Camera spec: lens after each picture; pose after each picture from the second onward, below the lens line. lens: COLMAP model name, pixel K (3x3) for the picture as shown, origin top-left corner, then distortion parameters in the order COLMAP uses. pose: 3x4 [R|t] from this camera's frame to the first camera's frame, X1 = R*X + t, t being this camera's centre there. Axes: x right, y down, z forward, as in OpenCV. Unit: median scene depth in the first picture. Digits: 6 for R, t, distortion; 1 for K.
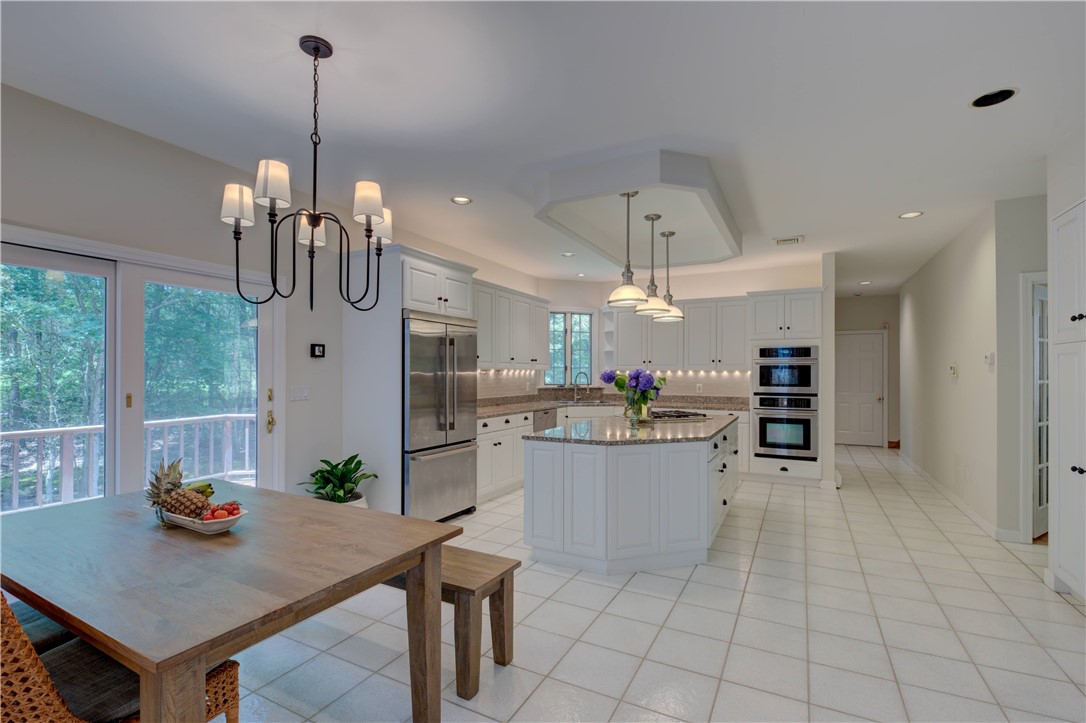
lens RADIAL K [[489.3, 0, 541.8], [0, 489.3, 370.4], [0, 0, 1]] dist [0.000347, -0.002011]
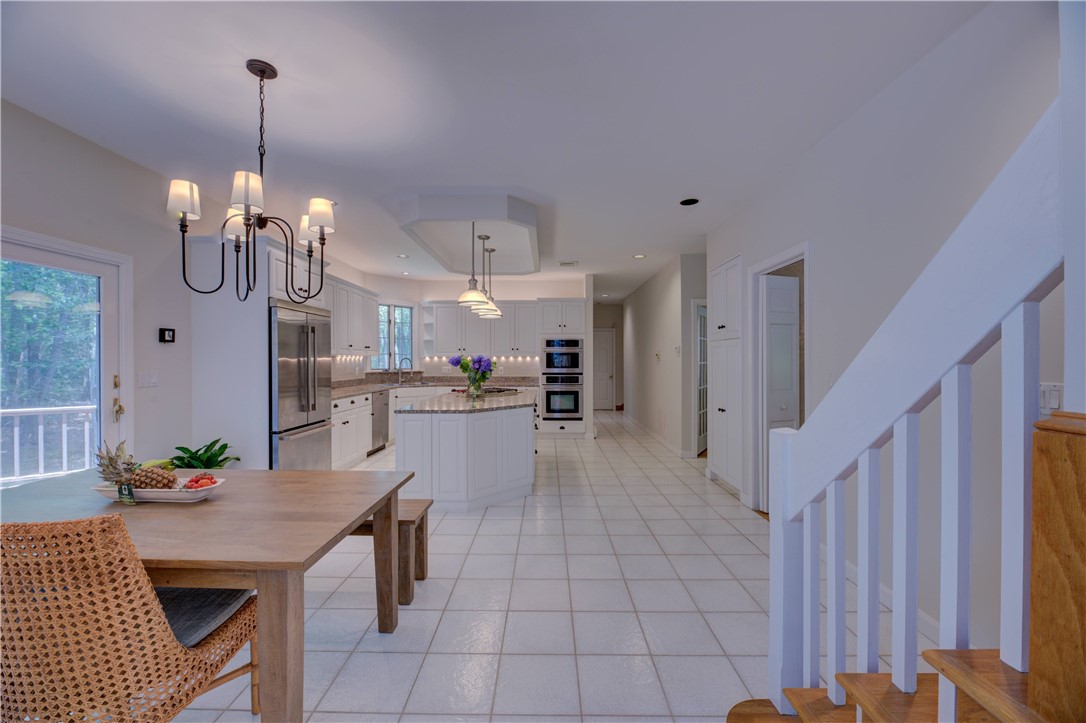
lens RADIAL K [[439.7, 0, 543.6], [0, 439.7, 358.8], [0, 0, 1]] dist [-0.002137, 0.000071]
pose [[0.884444, -0.002546, 0.466640, -0.189080], [0.000898, 0.999993, 0.003754, 0.003085], [-0.466646, -0.002901, 0.884439, -0.107276]]
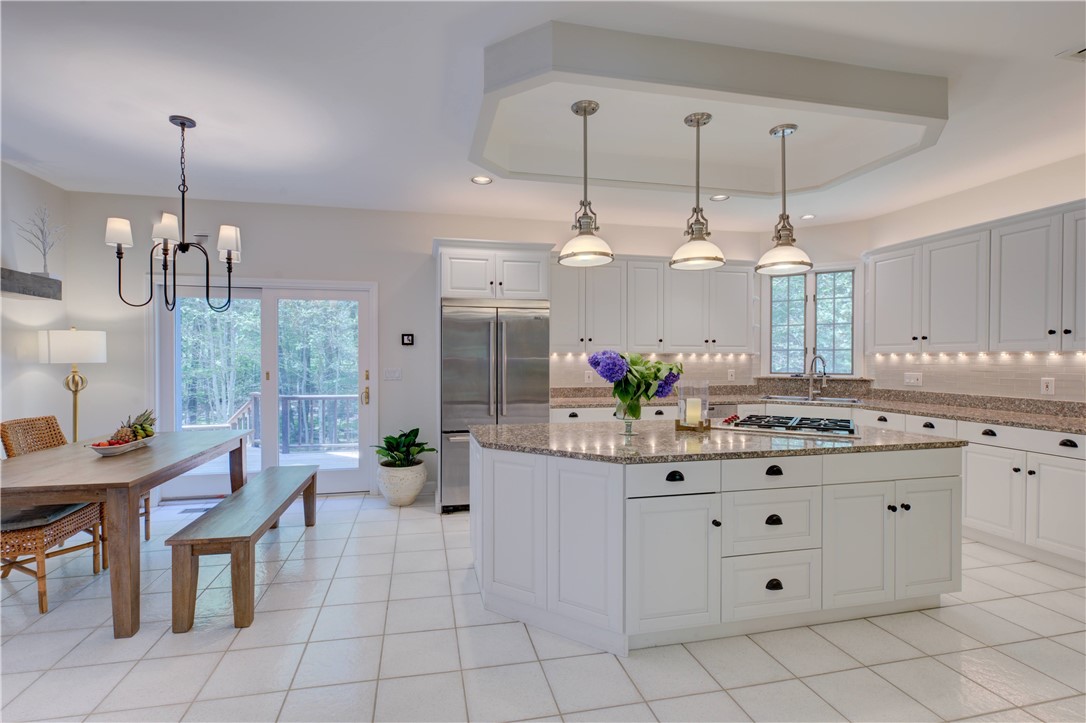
lens RADIAL K [[489.3, 0, 533.7], [0, 489.3, 362.7], [0, 0, 1]] dist [0.000347, -0.002011]
pose [[0.648899, 0.003617, -0.760866, 0.609923], [0.006061, 0.999932, 0.009923, 0.006308], [0.760850, -0.011051, 0.648833, 0.419505]]
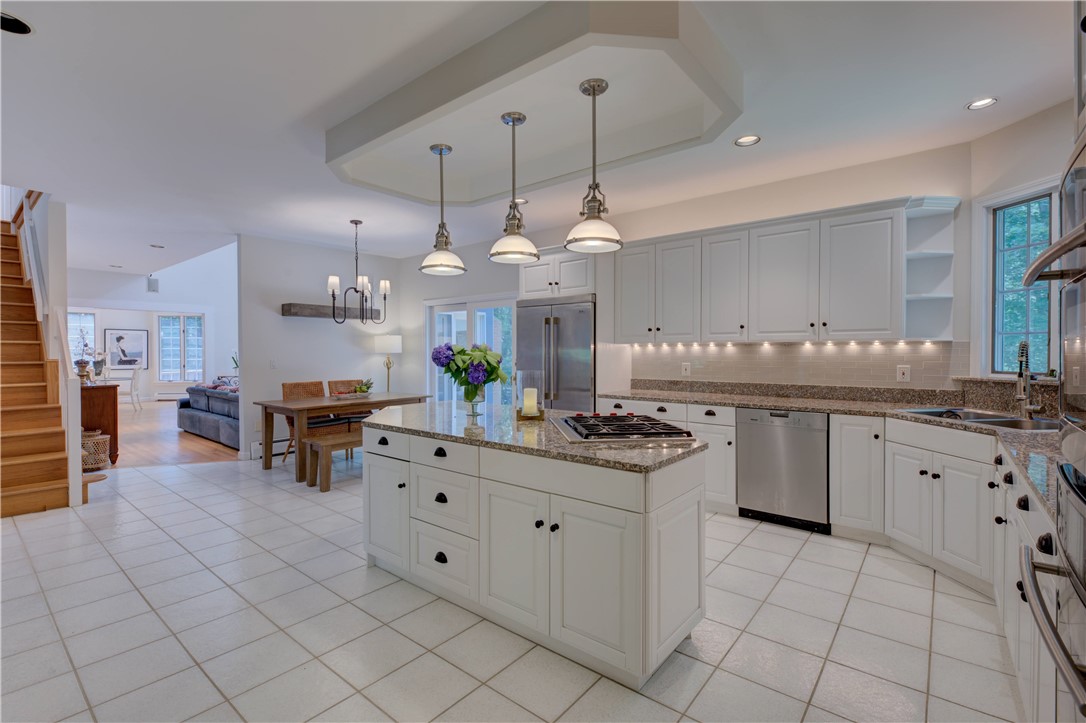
lens RADIAL K [[489.3, 0, 546.7], [0, 489.3, 359.2], [0, 0, 1]] dist [0.000347, -0.002011]
pose [[-0.182452, 0.014262, -0.983111, 0.927207], [0.008288, 0.999882, 0.012967, 0.014307], [0.983180, -0.005782, -0.182549, 1.214177]]
